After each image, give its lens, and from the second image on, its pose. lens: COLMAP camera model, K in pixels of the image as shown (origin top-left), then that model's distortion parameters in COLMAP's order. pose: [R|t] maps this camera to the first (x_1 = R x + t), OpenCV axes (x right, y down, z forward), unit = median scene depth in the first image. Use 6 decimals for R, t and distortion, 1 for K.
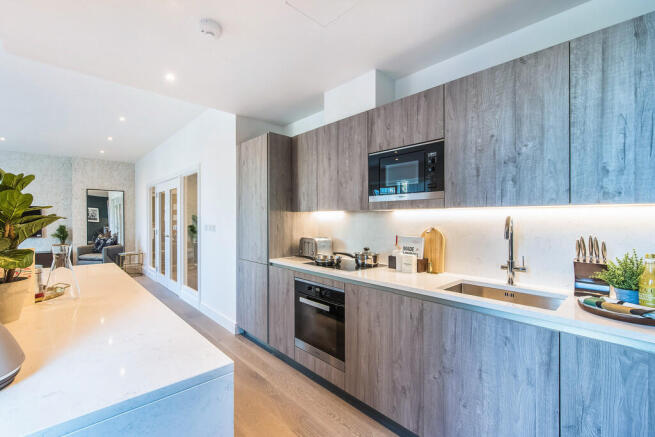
lens RADIAL K [[287.8, 0, 328.1], [0, 287.8, 216.6], [0, 0, 1]] dist [0.000615, -0.000617]
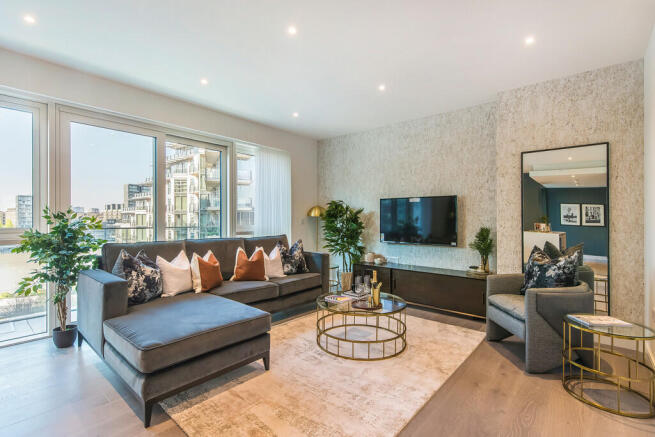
lens RADIAL K [[302.0, 0, 327.9], [0, 302.0, 217.1], [0, 0, 1]] dist [0.001013, -0.001426]
pose [[0.105961, -0.005797, -0.994353, -0.388459], [-0.005217, 0.999966, -0.006386, 0.015424], [0.994357, 0.005864, 0.105927, 0.649116]]
